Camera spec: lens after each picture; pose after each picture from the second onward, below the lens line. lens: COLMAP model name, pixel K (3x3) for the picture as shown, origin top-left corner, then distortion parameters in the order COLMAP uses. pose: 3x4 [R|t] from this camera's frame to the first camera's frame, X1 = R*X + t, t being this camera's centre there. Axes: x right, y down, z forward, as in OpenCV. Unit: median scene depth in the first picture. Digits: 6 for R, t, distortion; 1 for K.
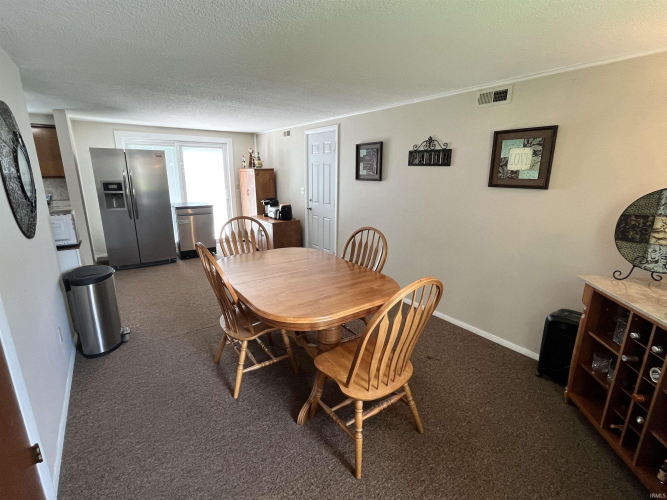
lens RADIAL K [[313.5, 0, 333.5], [0, 313.5, 250.0], [0, 0, 1]] dist [0.000677, -0.000120]
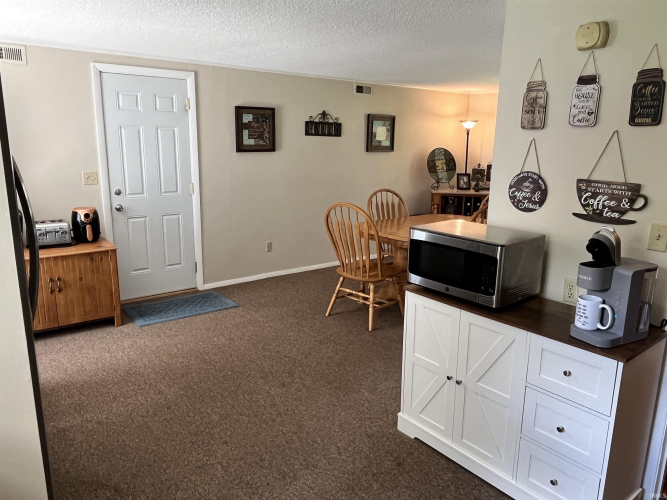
lens RADIAL K [[498.5, 0, 331.8], [0, 498.5, 252.5], [0, 0, 1]] dist [-0.003854, 0.000649]
pose [[-0.049880, -0.234872, 0.970746, -1.561942], [0.227465, 0.943741, 0.240026, -0.301951], [-0.972508, 0.232783, 0.006351, 1.076857]]
